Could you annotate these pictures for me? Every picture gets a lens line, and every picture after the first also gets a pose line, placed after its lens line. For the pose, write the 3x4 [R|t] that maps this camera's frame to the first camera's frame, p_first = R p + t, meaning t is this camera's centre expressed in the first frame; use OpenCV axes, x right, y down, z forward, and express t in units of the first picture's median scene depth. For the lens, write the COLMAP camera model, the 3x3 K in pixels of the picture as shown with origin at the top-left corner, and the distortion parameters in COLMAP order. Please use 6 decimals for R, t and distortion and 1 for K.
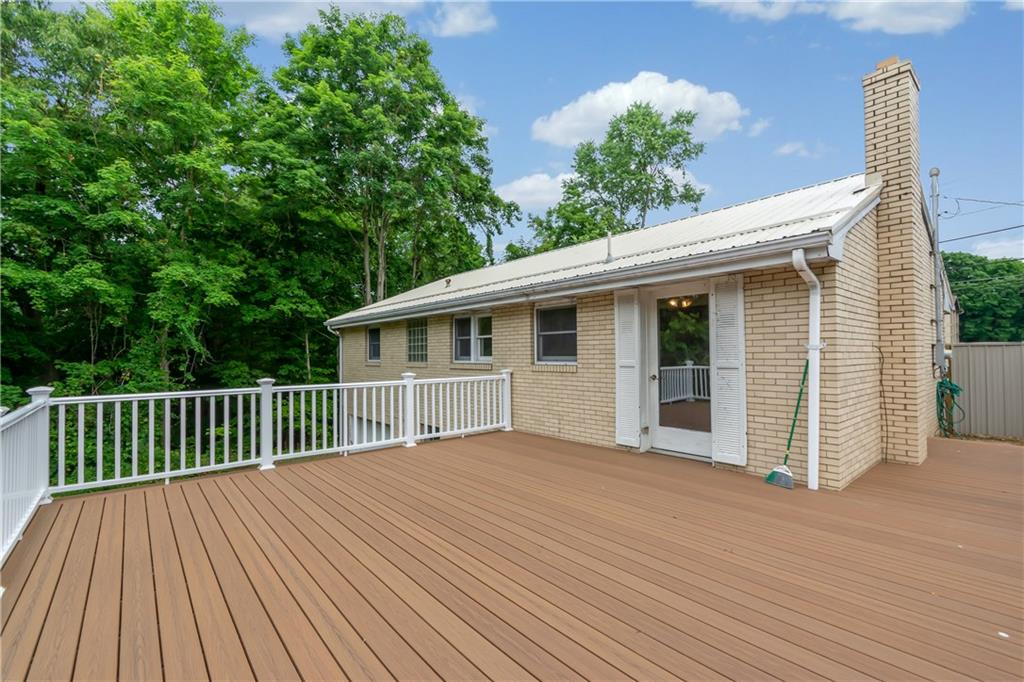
lens RADIAL K [[456.9, 0, 532.1], [0, 456.9, 343.4], [0, 0, 1]] dist [0.004732, -0.001041]
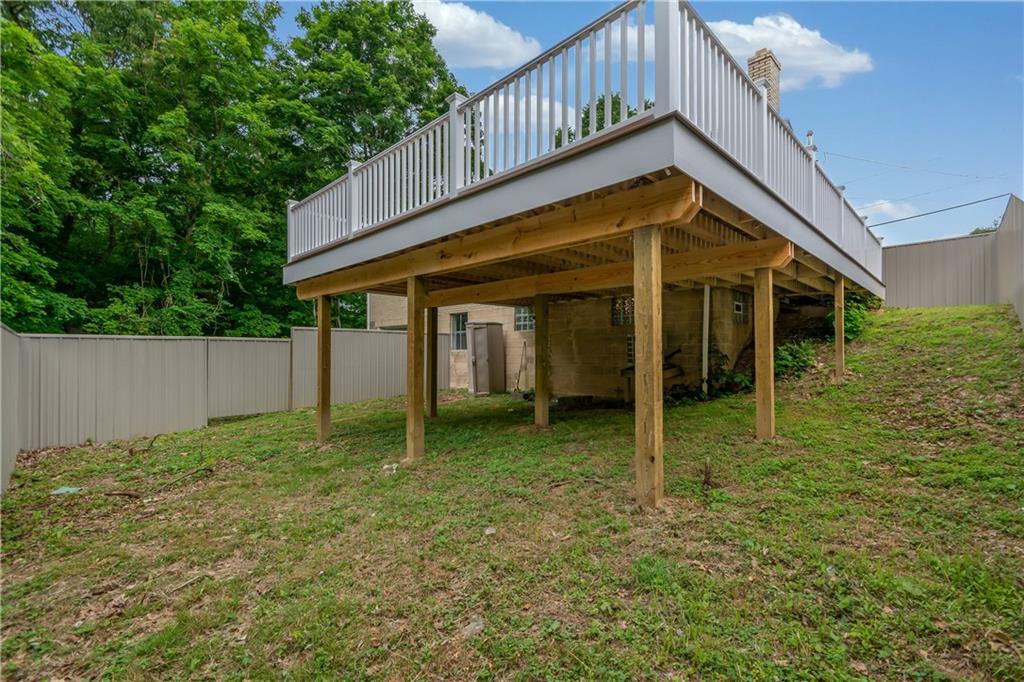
lens RADIAL K [[456.9, 0, 540.8], [0, 456.9, 338.0], [0, 0, 1]] dist [0.004732, -0.001041]
pose [[0.996243, 0.007466, 0.086282, -0.060526], [-0.008058, 0.999946, 0.006506, 0.141187], [-0.086229, -0.007177, 0.996249, -0.202849]]
